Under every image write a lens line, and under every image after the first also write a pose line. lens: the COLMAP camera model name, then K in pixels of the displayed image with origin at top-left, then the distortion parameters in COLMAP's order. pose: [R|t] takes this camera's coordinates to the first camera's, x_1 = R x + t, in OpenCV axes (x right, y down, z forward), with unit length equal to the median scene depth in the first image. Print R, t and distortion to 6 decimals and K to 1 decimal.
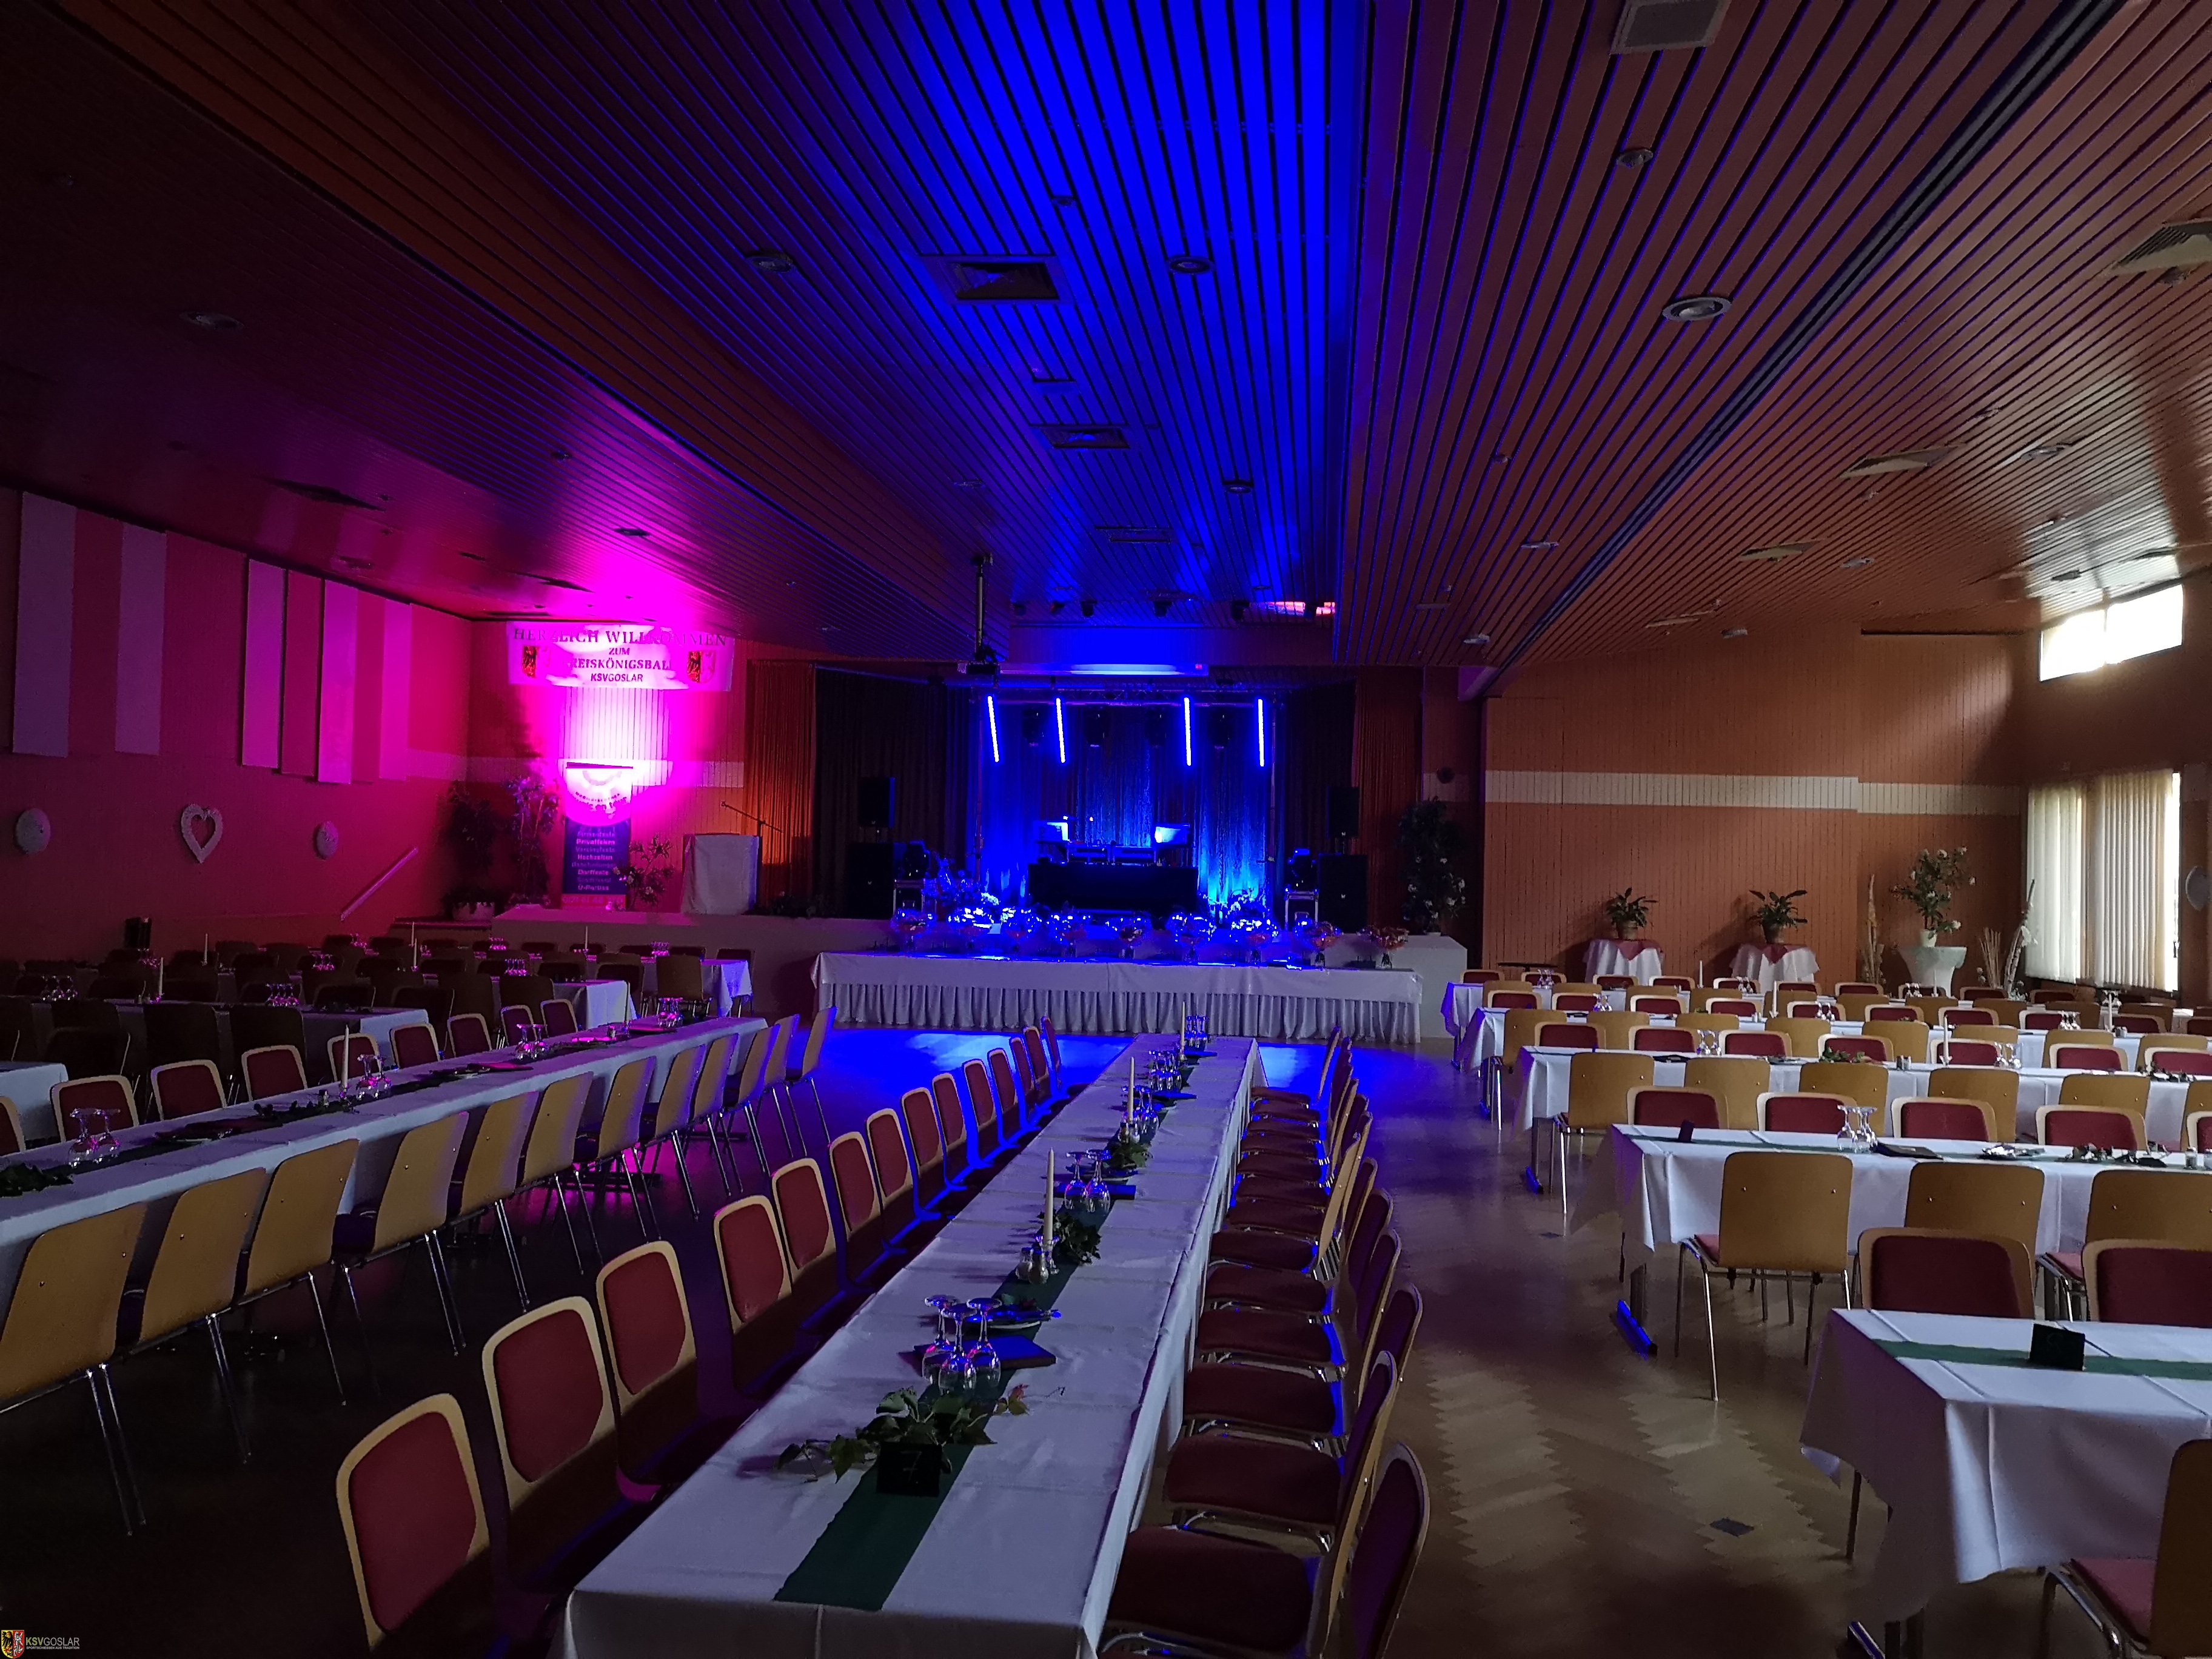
lens RADIAL K [[1792.9, 0, 1106.0], [0, 1792.9, 829.5], [0, 0, 1]] dist [0.056389, -0.064942]
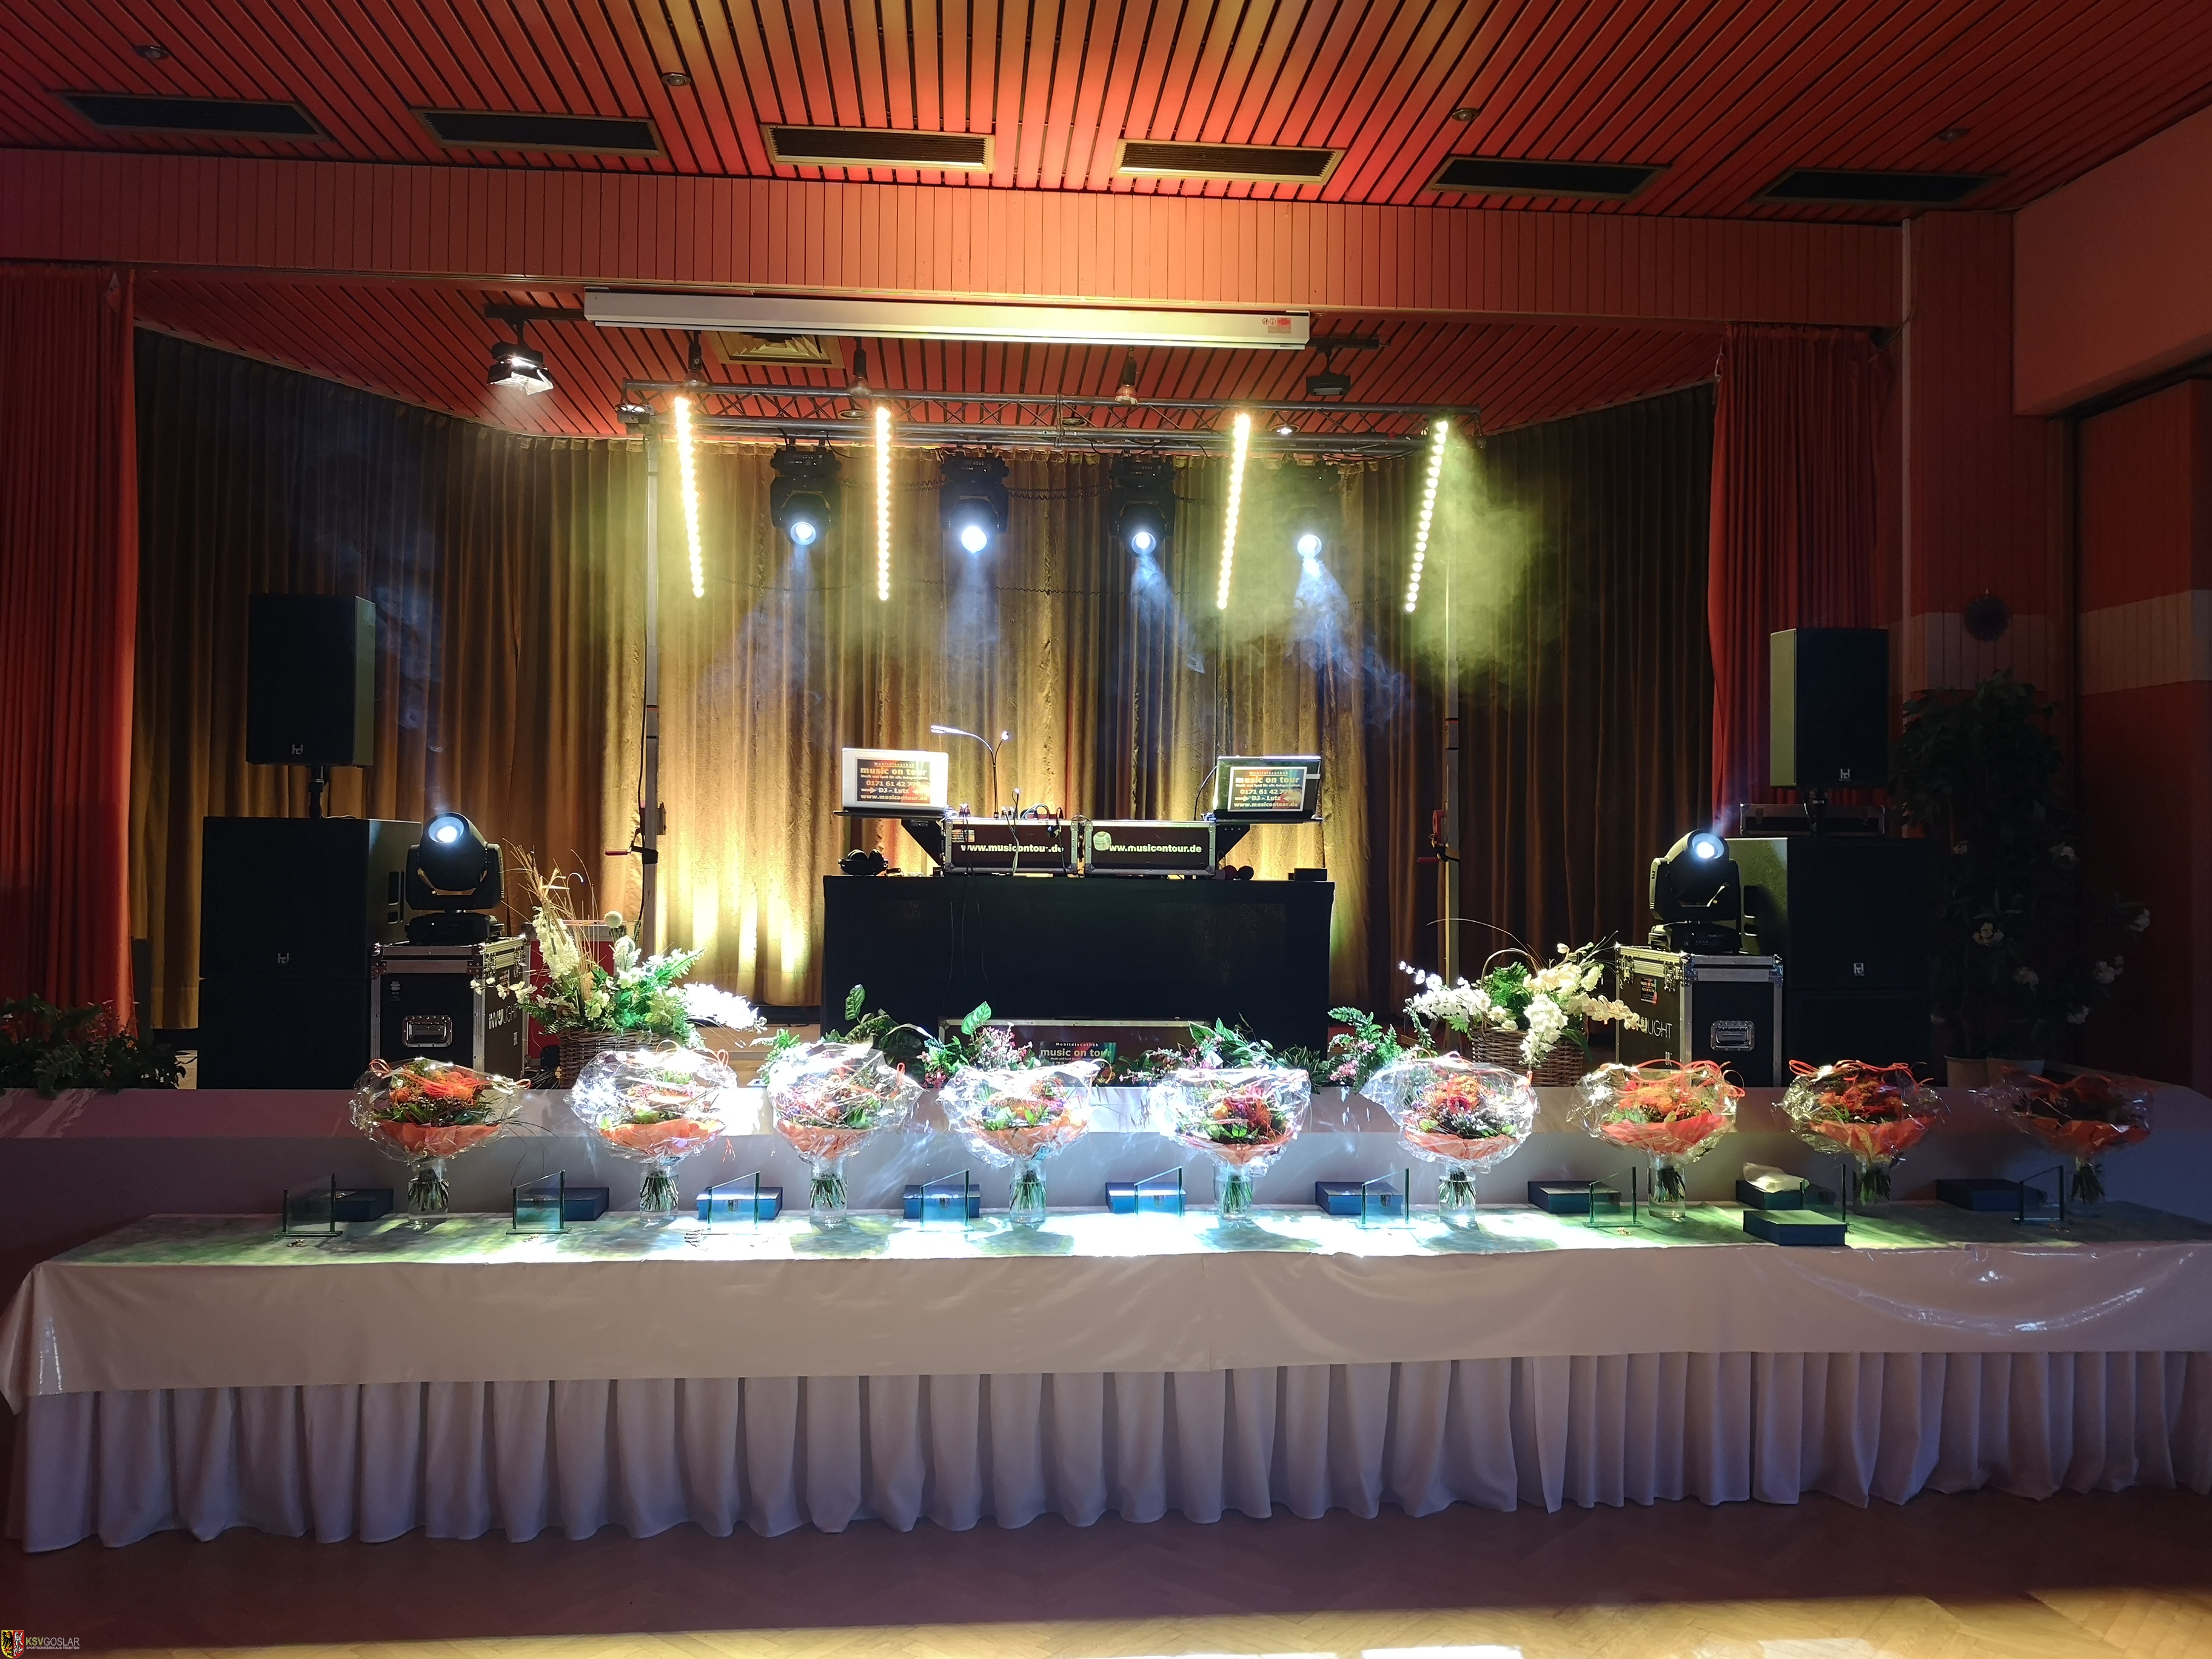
lens RADIAL K [[1792.9, 0, 1106.0], [0, 1792.9, 829.5], [0, 0, 1]] dist [0.056389, -0.064942]
pose [[0.978305, -0.012495, 0.206793, -0.062986], [0.010192, 0.999874, 0.012197, 0.006904], [-0.206919, -0.009825, 0.978309, 0.696753]]
